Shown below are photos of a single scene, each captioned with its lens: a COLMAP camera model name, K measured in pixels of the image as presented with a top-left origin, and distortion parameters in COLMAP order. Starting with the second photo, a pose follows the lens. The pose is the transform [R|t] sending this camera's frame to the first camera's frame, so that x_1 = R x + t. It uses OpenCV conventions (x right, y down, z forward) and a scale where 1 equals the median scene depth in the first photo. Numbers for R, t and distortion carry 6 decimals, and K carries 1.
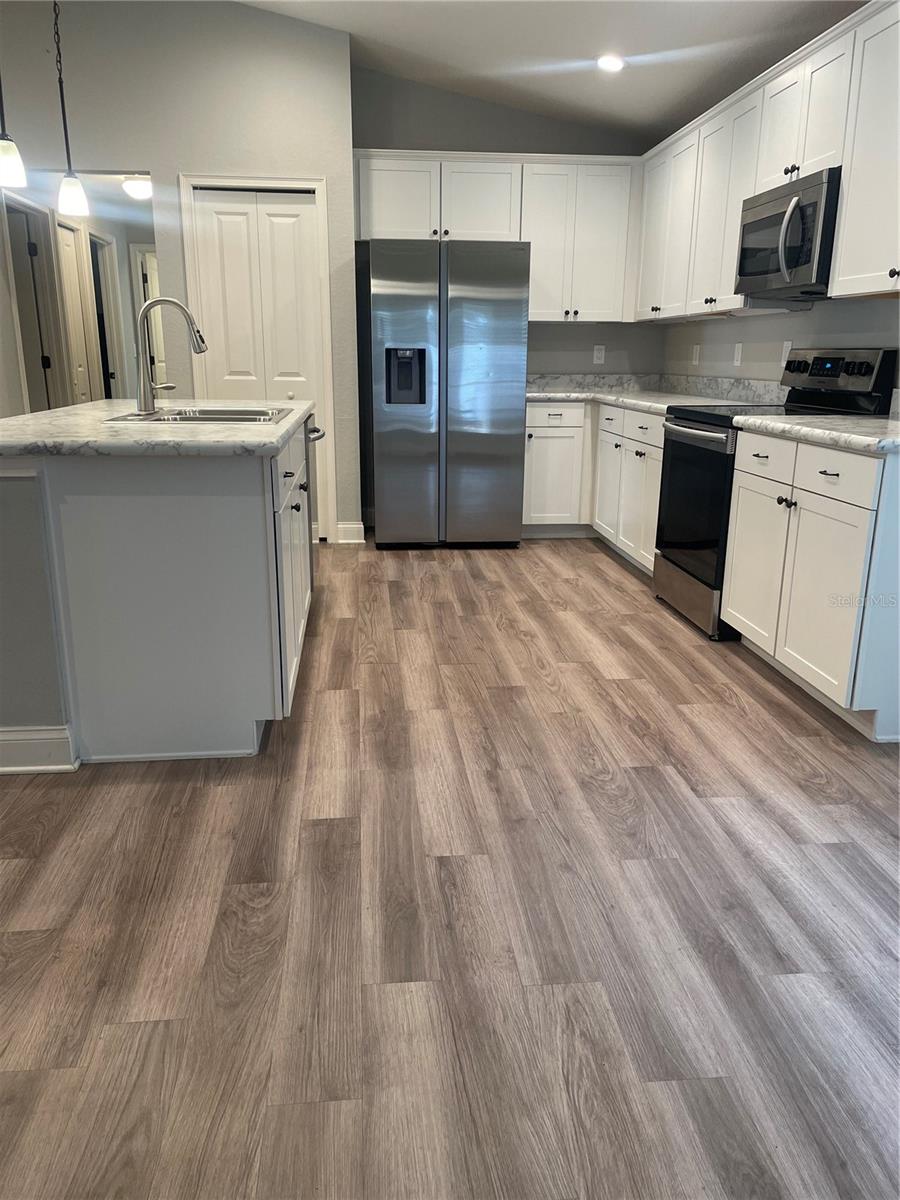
lens RADIAL K [[898.2, 0, 447.9], [0, 898.2, 596.9], [0, 0, 1]] dist [0.088339, -0.105187]
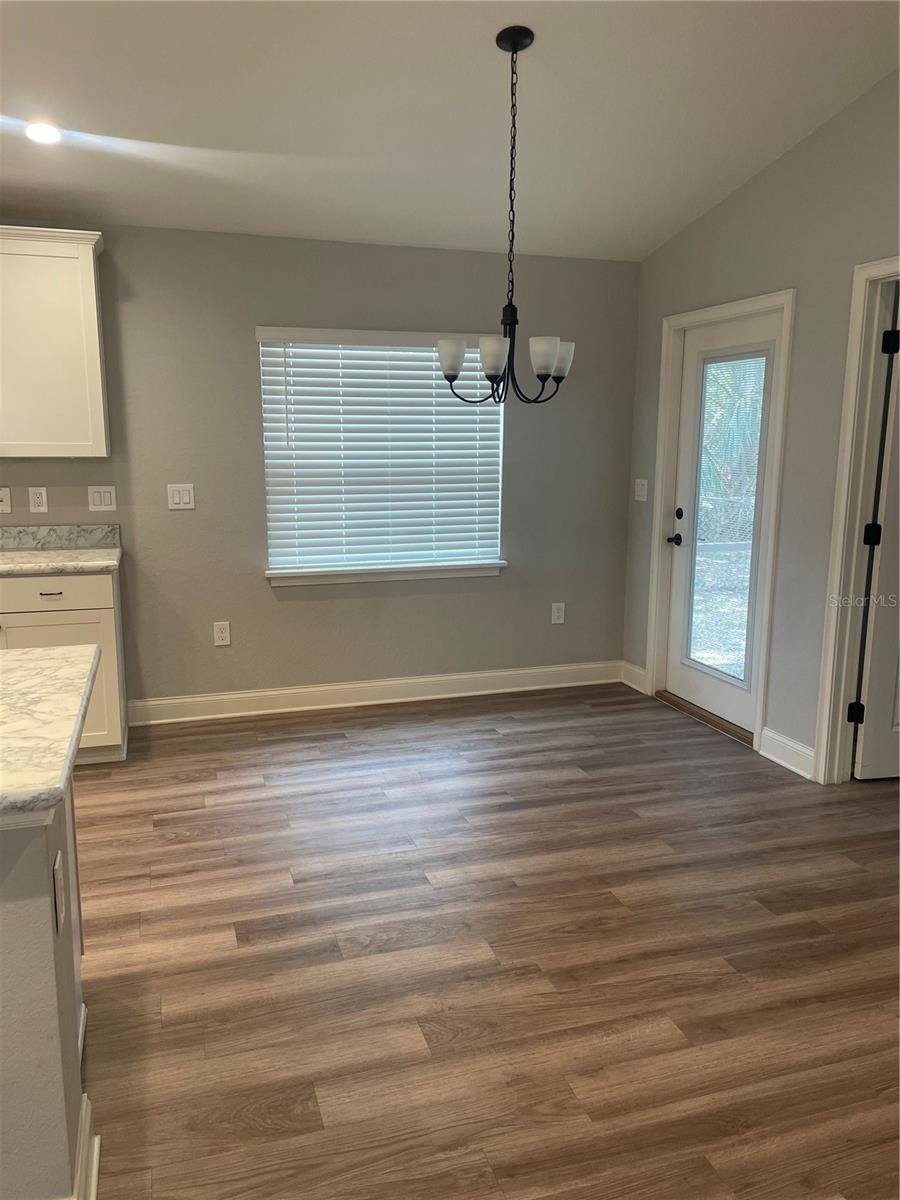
lens RADIAL K [[898.2, 0, 442.3], [0, 898.2, 603.8], [0, 0, 1]] dist [0.088339, -0.105187]
pose [[-0.197819, -0.186397, 0.962353, -1.141252], [0.256414, 0.937731, 0.234335, -0.331345], [-0.946108, 0.293117, -0.137706, 0.740492]]
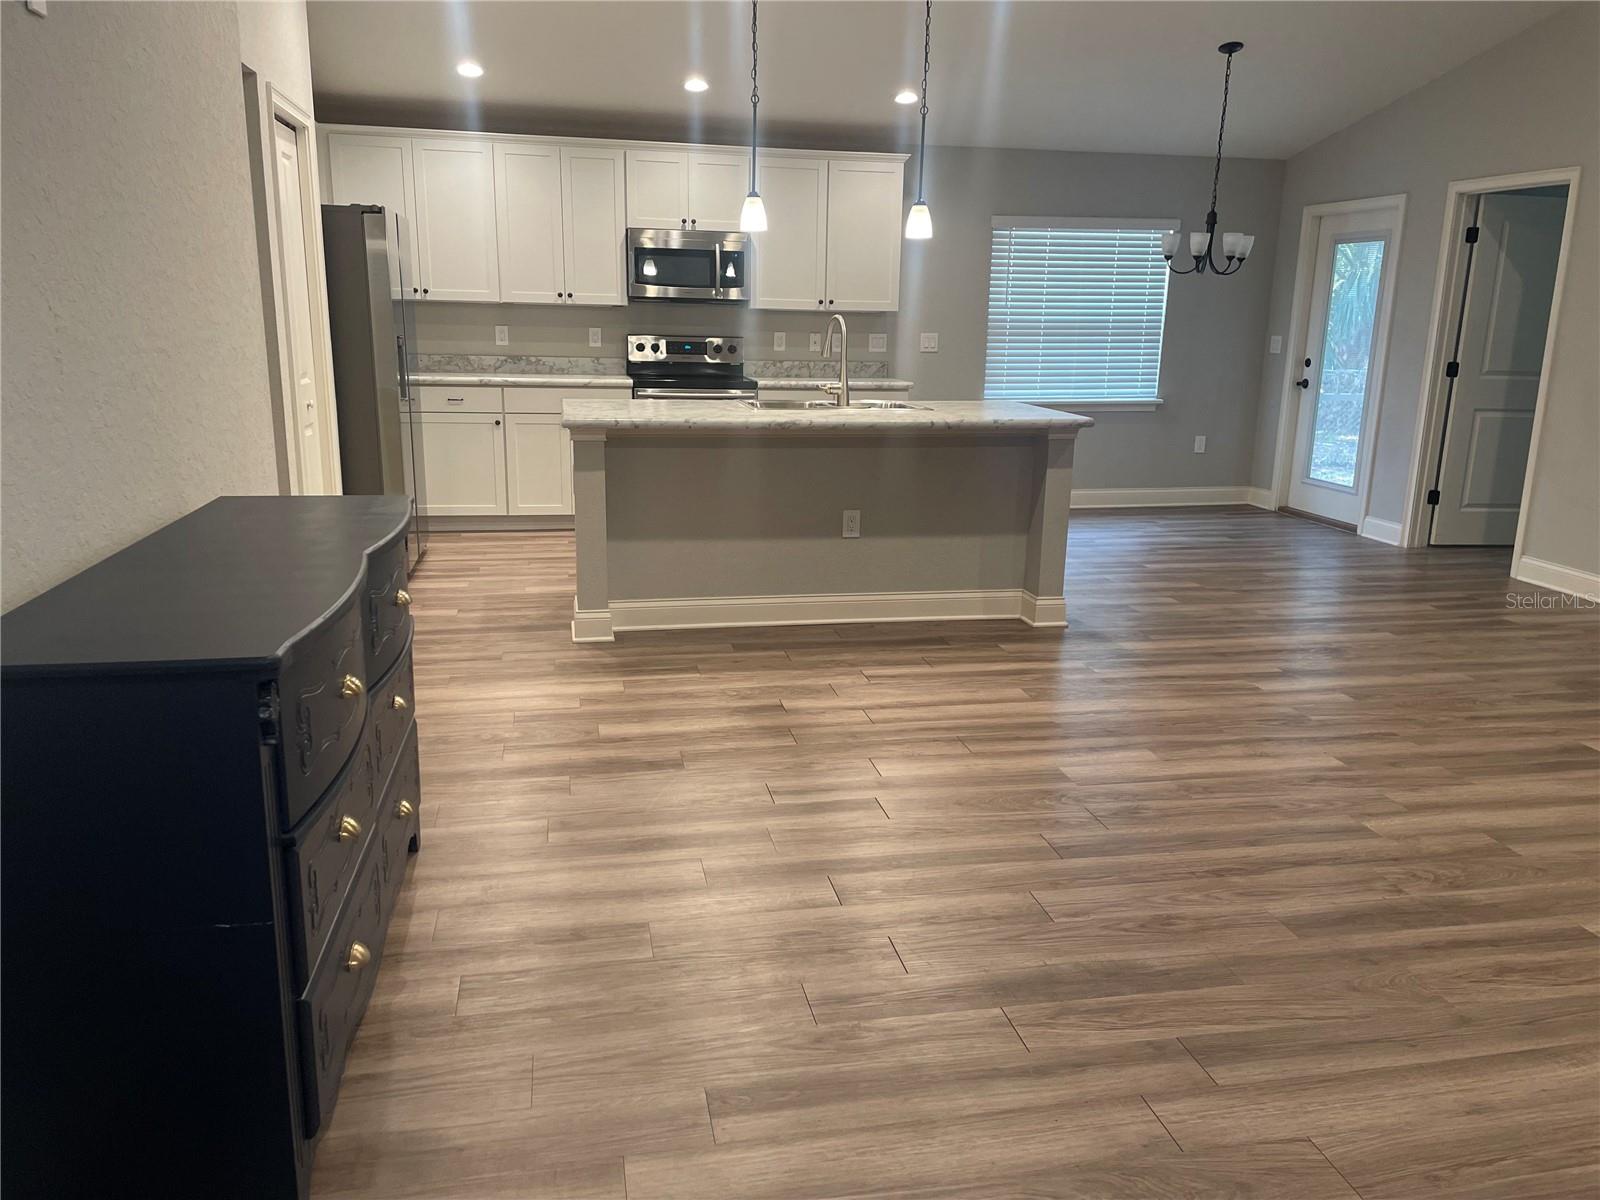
lens RADIAL K [[1197.6, 0, 808.1], [0, 1197.6, 597.1], [0, 0, 1]] dist [0.088339, -0.105187]
pose [[-0.095067, -0.239998, 0.966107, -2.851265], [0.246683, 0.934553, 0.256434, -0.552438], [-0.964422, 0.262700, -0.029642, 1.673479]]
